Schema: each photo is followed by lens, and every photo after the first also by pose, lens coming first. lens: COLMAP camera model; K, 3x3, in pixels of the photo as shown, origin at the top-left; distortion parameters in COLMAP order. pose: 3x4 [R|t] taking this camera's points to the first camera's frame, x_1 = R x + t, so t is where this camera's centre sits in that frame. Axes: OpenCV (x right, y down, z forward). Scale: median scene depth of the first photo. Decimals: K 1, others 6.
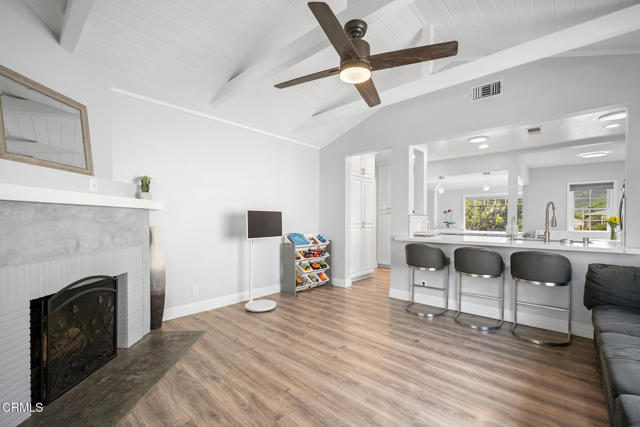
lens RADIAL K [[276.0, 0, 322.2], [0, 276.0, 218.5], [0, 0, 1]] dist [-0.002342, -0.000629]
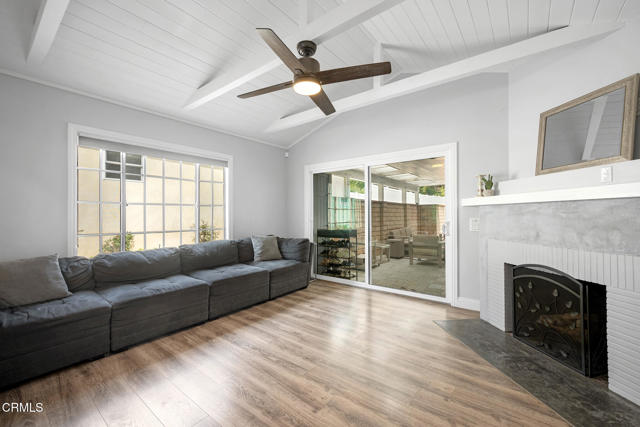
lens RADIAL K [[258.3, 0, 316.0], [0, 258.3, 212.1], [0, 0, 1]] dist [-0.002445, -0.000090]
pose [[-0.998316, 0.000377, -0.058004, 0.139615], [0.001149, 0.999911, -0.013283, 0.006751], [0.057994, -0.013328, -0.998228, 1.972677]]
